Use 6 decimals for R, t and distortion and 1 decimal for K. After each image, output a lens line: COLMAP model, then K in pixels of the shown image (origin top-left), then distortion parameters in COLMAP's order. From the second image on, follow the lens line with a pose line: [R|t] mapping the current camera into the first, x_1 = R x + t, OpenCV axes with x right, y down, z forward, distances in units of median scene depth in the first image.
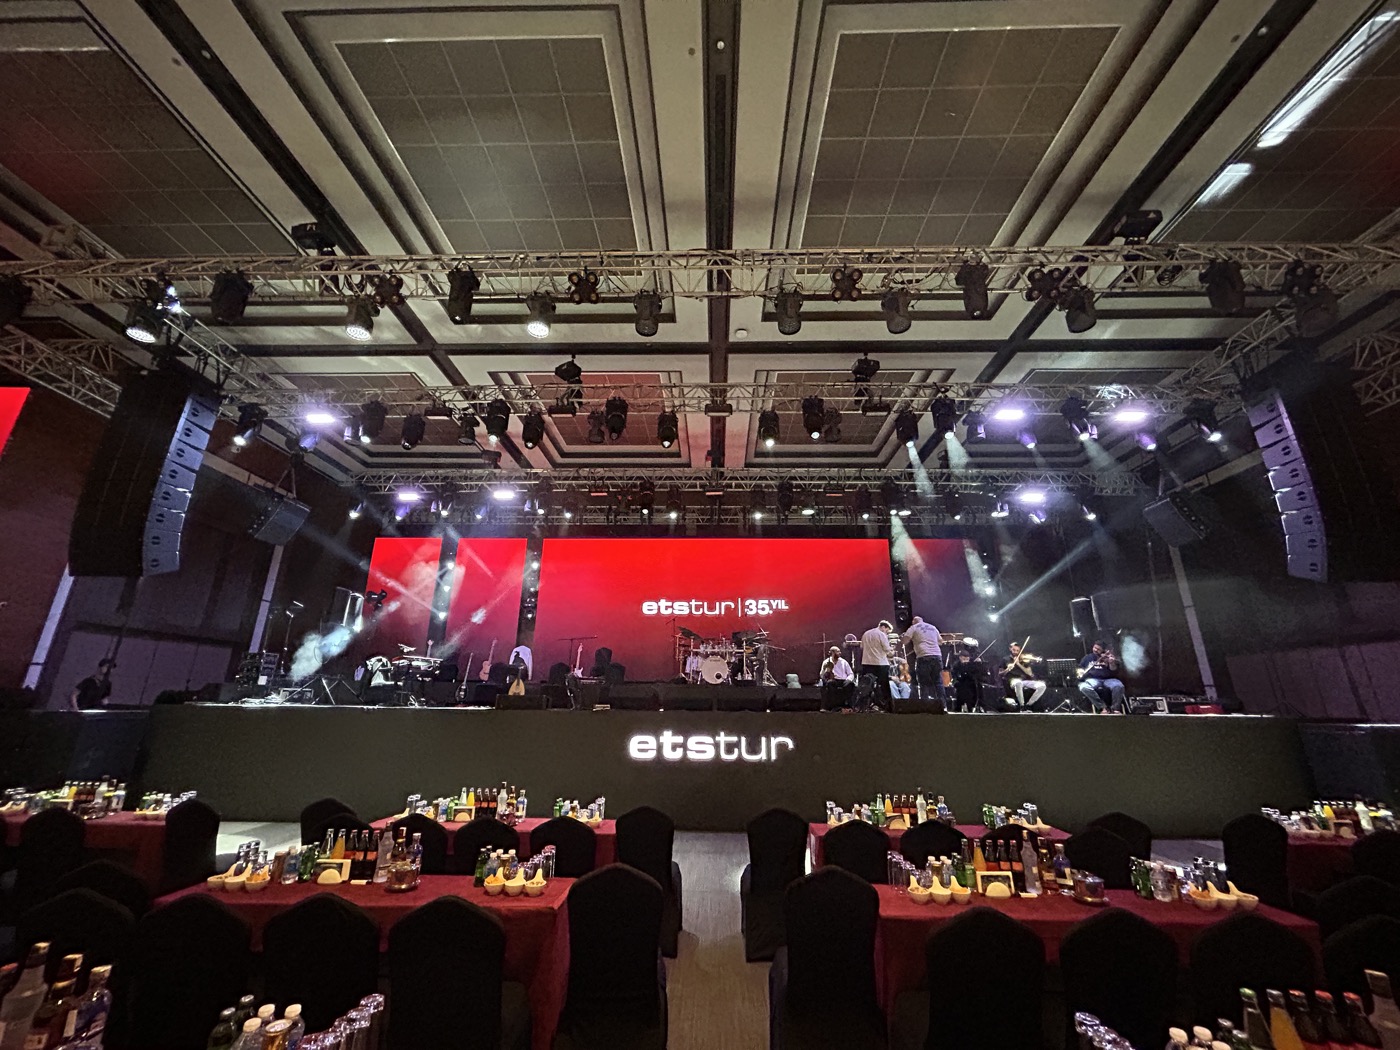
lens RADIAL K [[559.8, 0, 702.6], [0, 559.8, 526.6], [0, 0, 1]] dist [-0.000461, -0.000309]
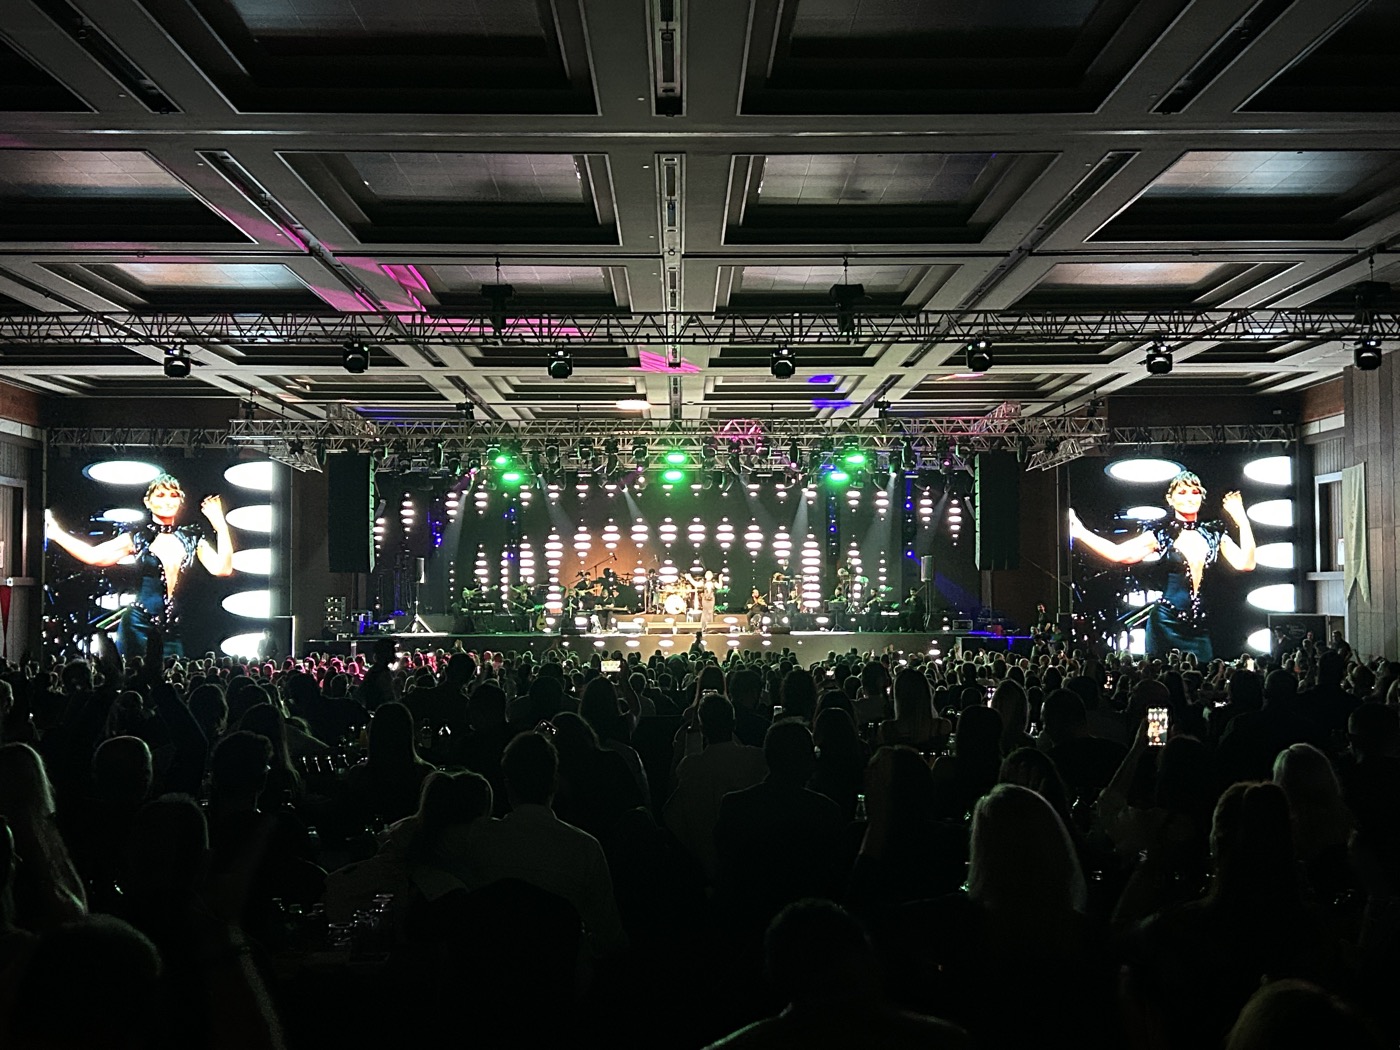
lens RADIAL K [[1711.8, 0, 700.0], [0, 1711.8, 525.0], [0, 0, 1]] dist [0.011891, 0.002406]
pose [[0.999375, -0.011911, 0.033285, -0.089405], [0.002365, 0.961944, 0.273235, -1.800029], [-0.035273, -0.272985, 0.961371, -5.000296]]
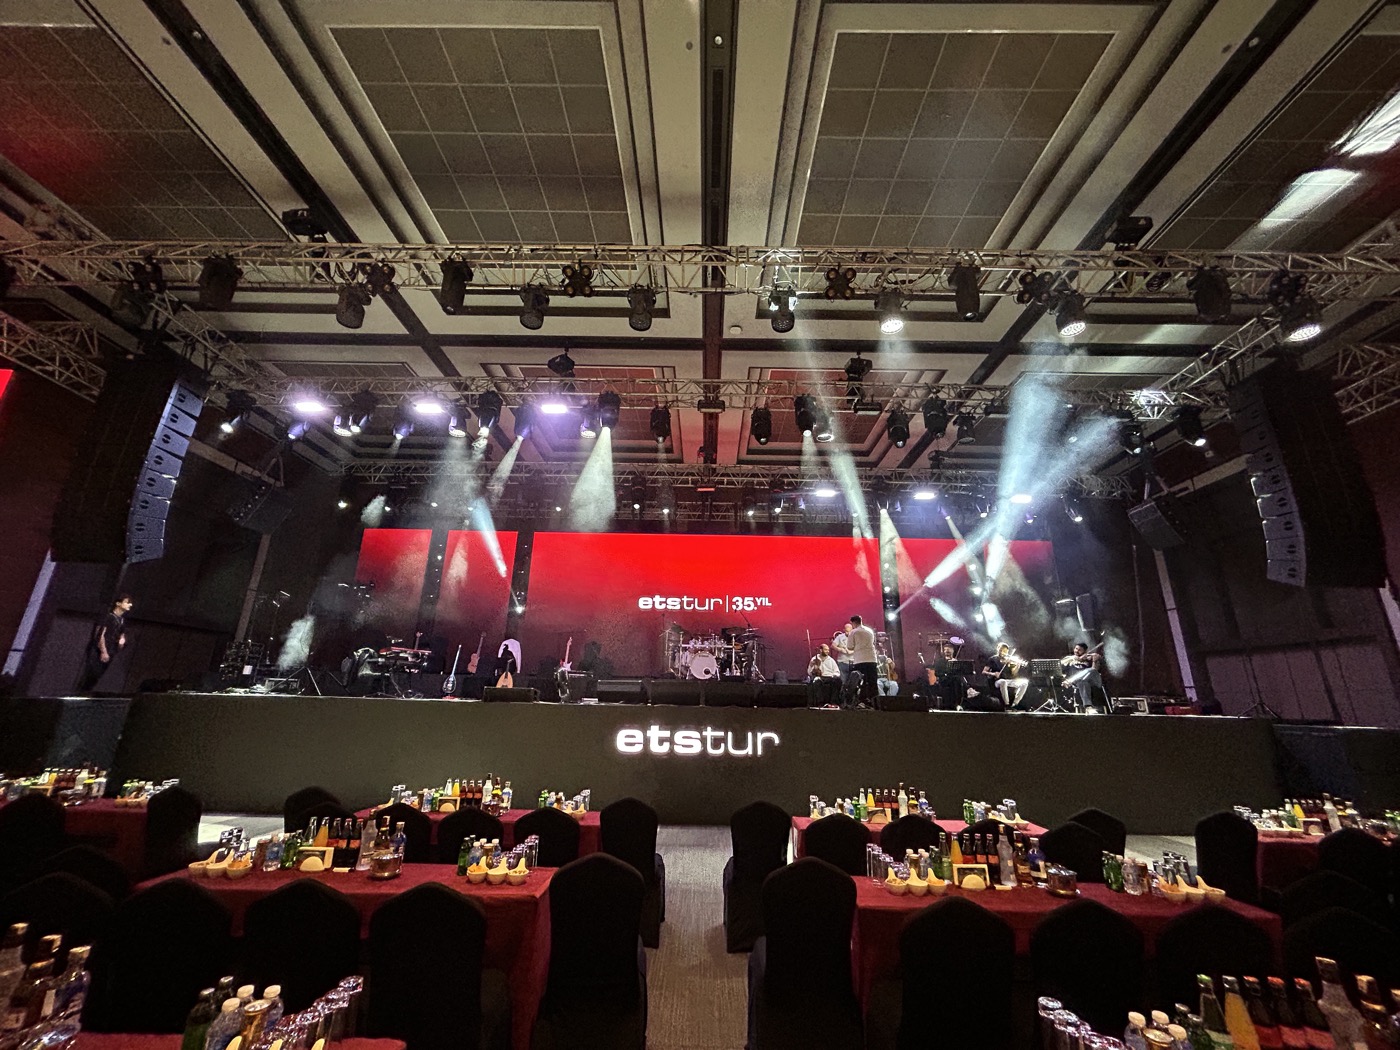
lens RADIAL K [[559.8, 0, 702.6], [0, 559.8, 526.6], [0, 0, 1]] dist [-0.000461, -0.000309]
pose [[0.999768, 0.016403, 0.013979, 0.003504], [-0.016493, 0.999844, 0.006383, 0.001144], [-0.013872, -0.006612, 0.999882, -0.003214]]
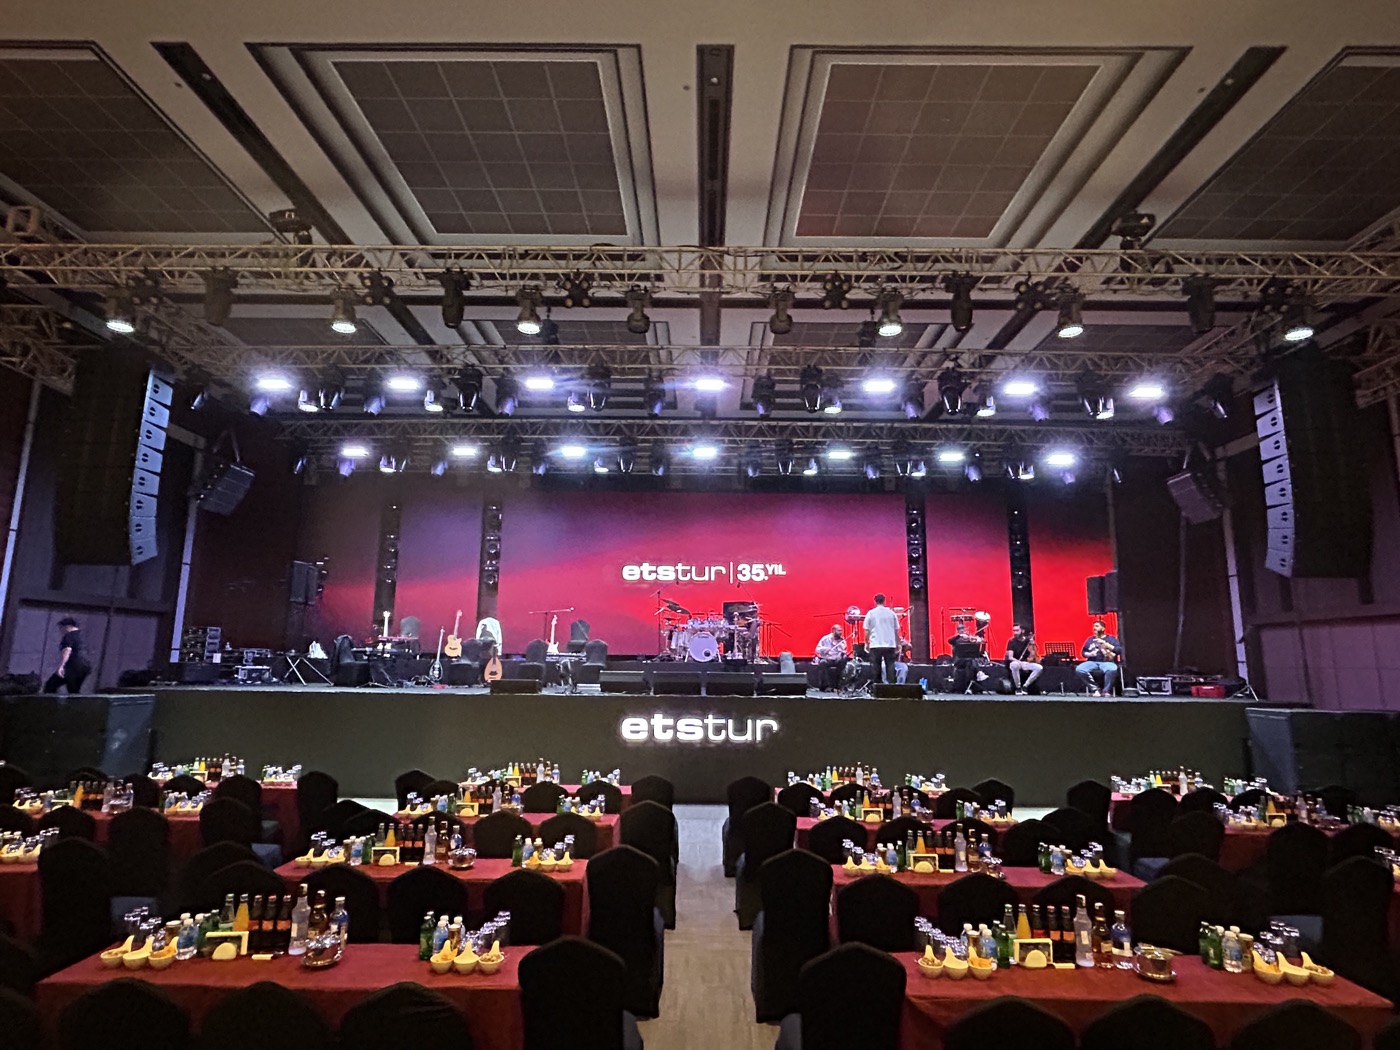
lens RADIAL K [[800.5, 0, 700.0], [0, 800.5, 525.0], [0, 0, 1]] dist [-0.003074, 0.000753]
pose [[0.999848, 0.004508, 0.016839, -0.012388], [-0.006761, 0.990658, 0.136201, -0.202281], [-0.016068, -0.136294, 0.990538, -0.464665]]
